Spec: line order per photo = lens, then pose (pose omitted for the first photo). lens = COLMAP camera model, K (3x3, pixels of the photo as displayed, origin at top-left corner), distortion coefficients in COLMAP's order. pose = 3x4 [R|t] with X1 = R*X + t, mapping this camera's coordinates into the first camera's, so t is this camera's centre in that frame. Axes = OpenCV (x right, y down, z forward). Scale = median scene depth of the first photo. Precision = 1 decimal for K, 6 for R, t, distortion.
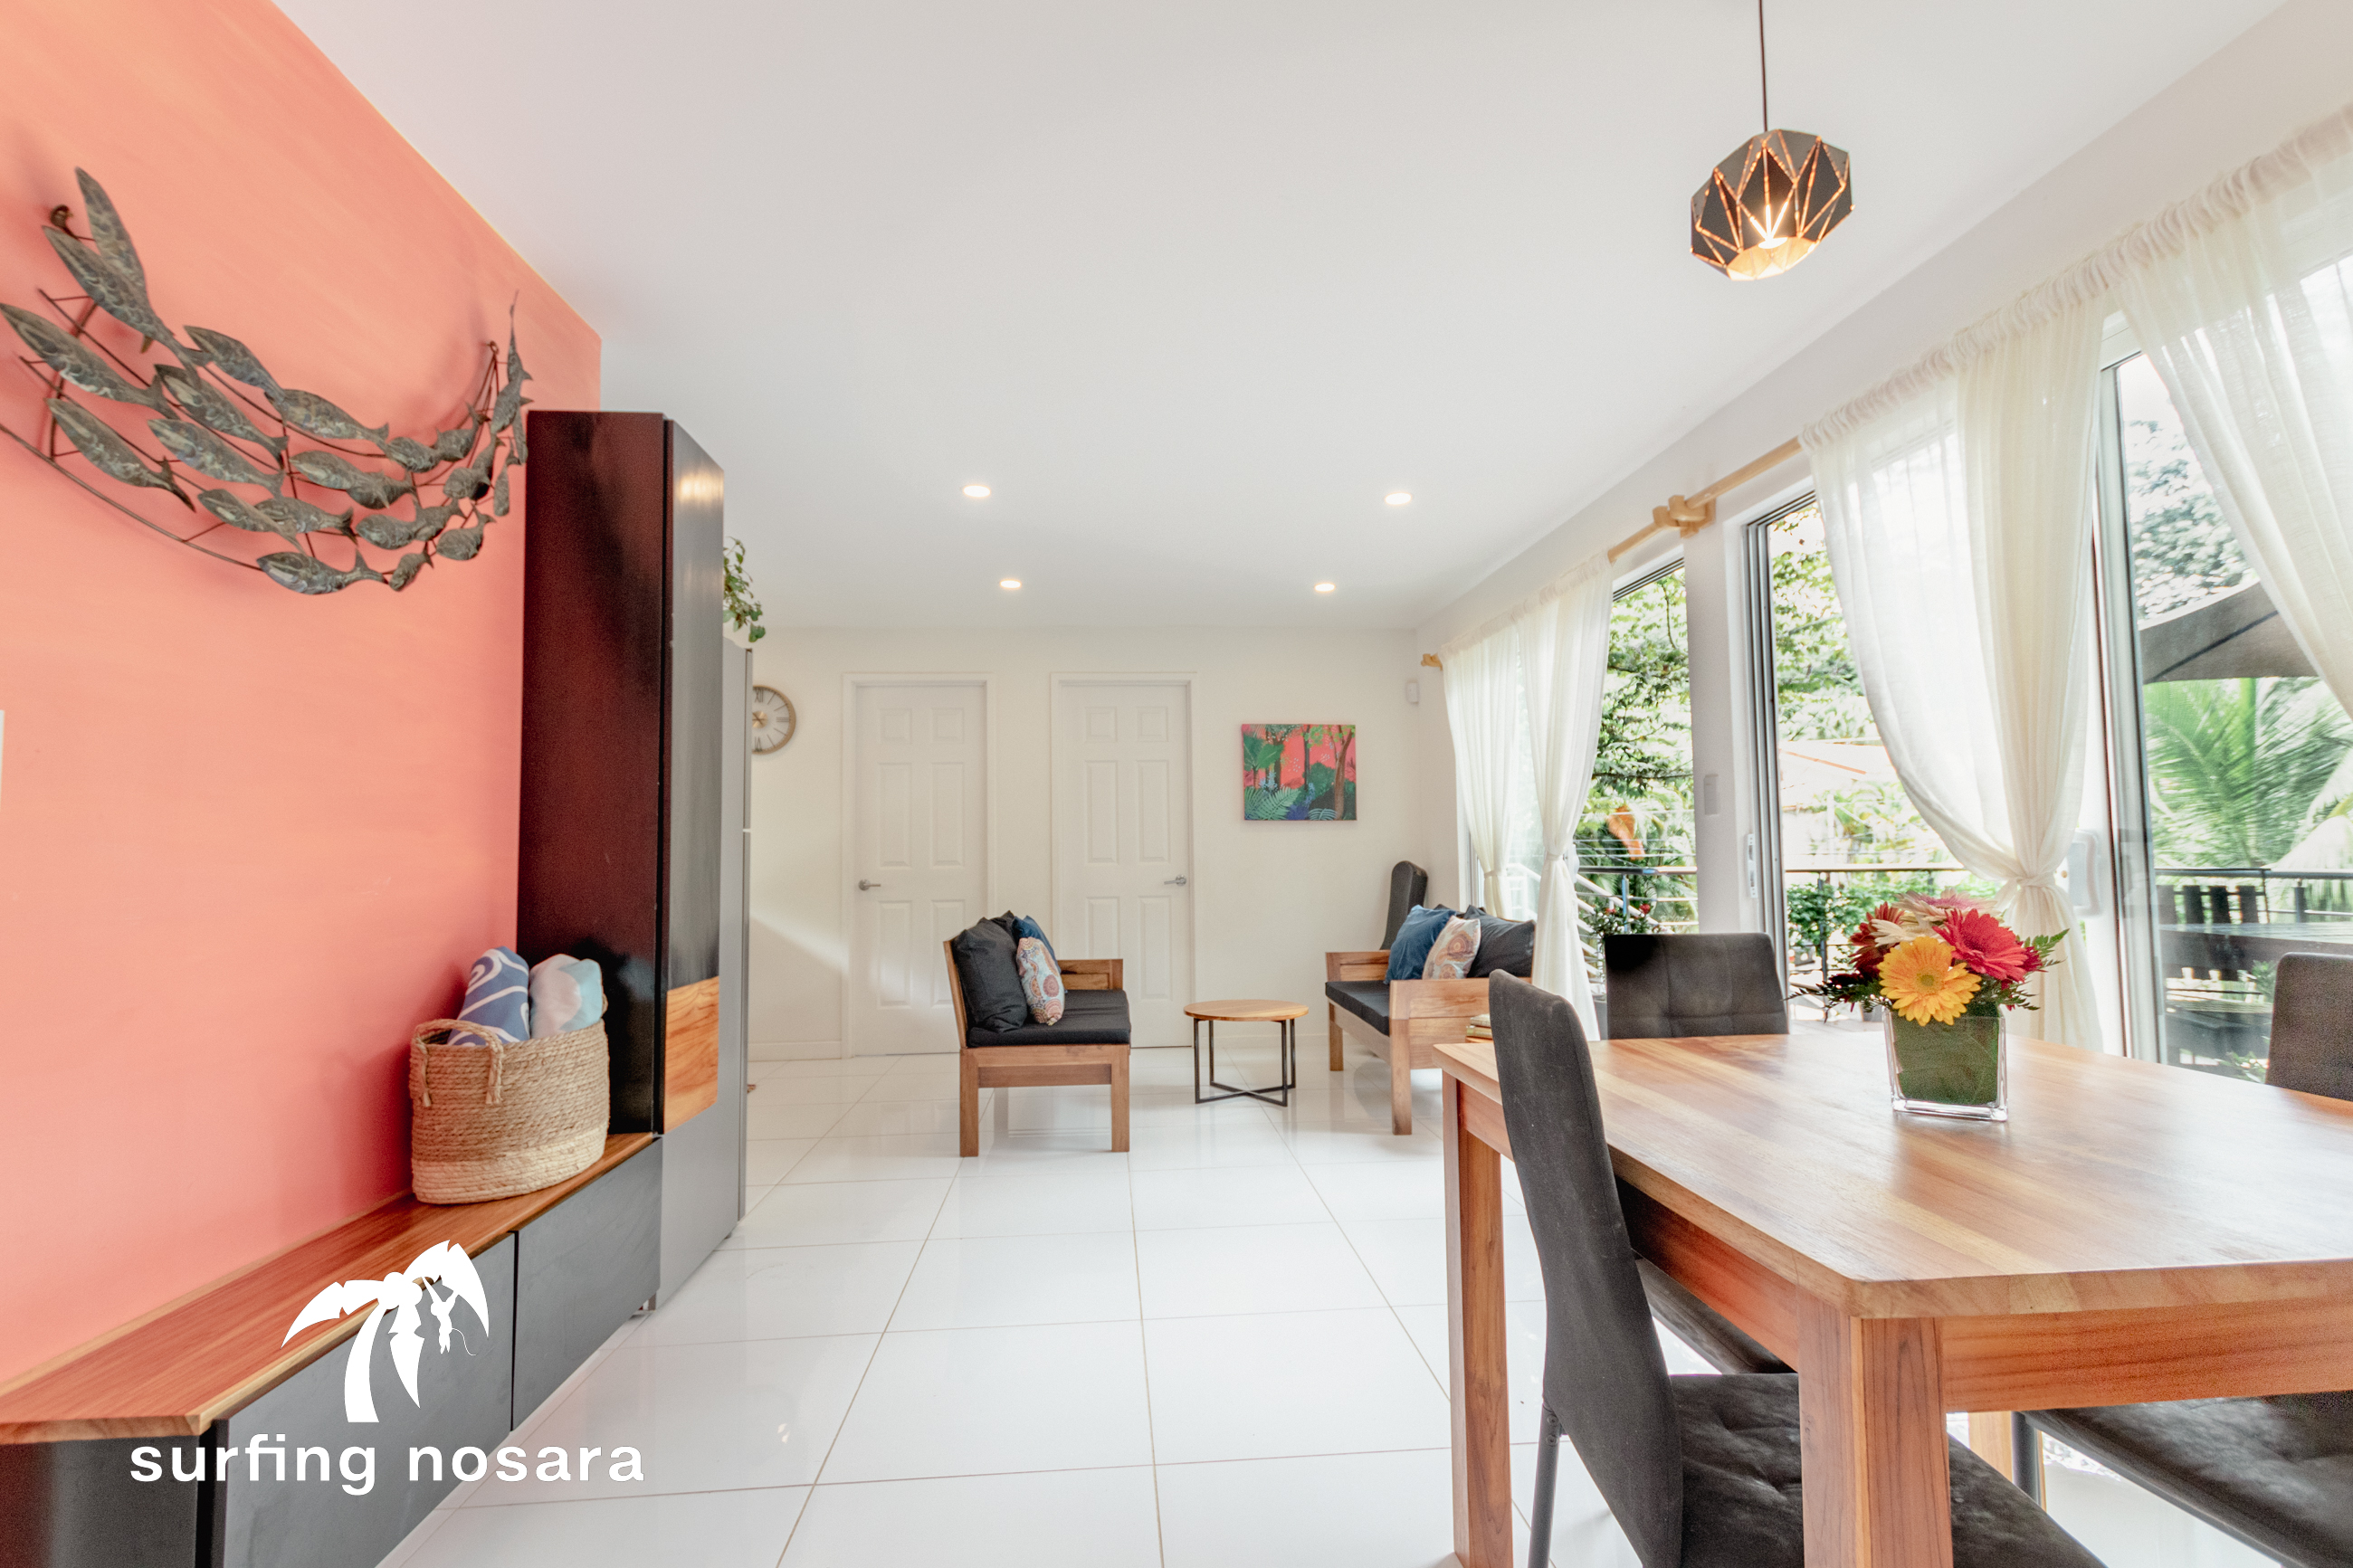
lens RADIAL K [[1110.8, 0, 1176.5], [0, 1110.8, 784.0], [0, 0, 1]] dist [-0.000249, 0.000046]
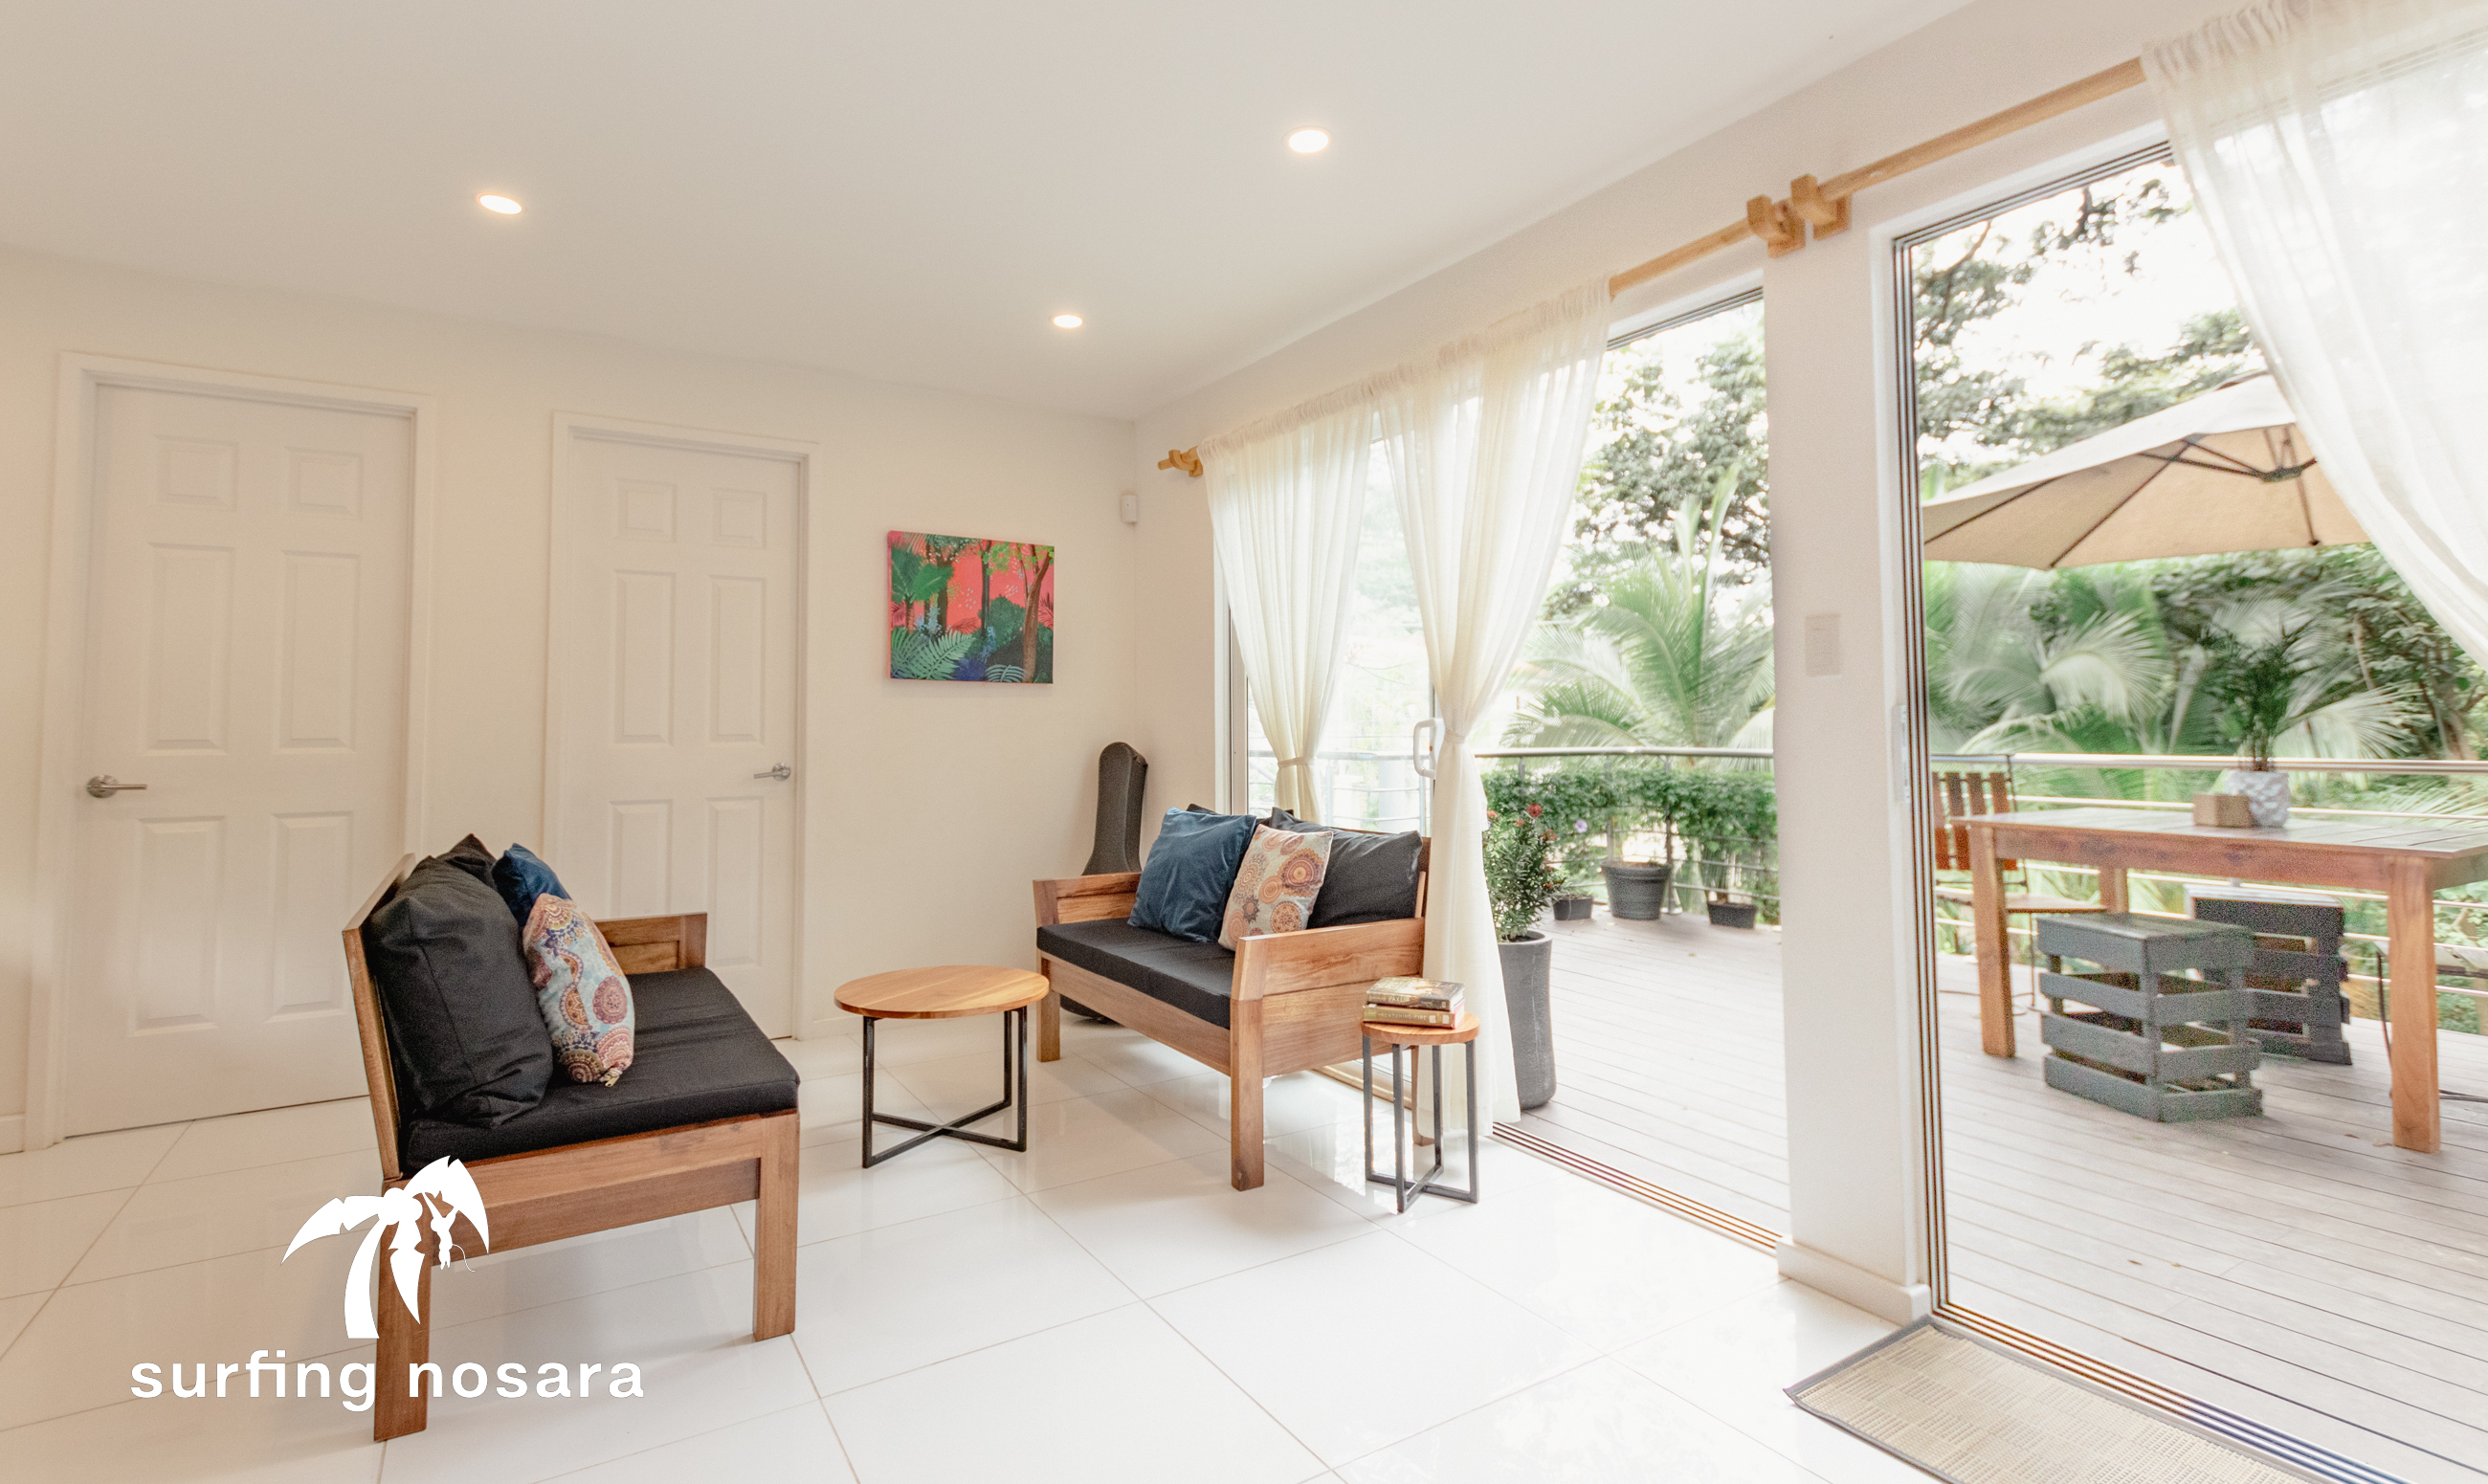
lens RADIAL K [[1189.5, 0, 1239.4], [0, 1189.5, 669.8], [0, 0, 1]] dist [0.010028, 0.000012]
pose [[0.886365, 0.032247, 0.461864, -0.083157], [-0.036923, 0.999318, 0.001088, 0.020129], [-0.461513, -0.018017, 0.886950, 0.302063]]
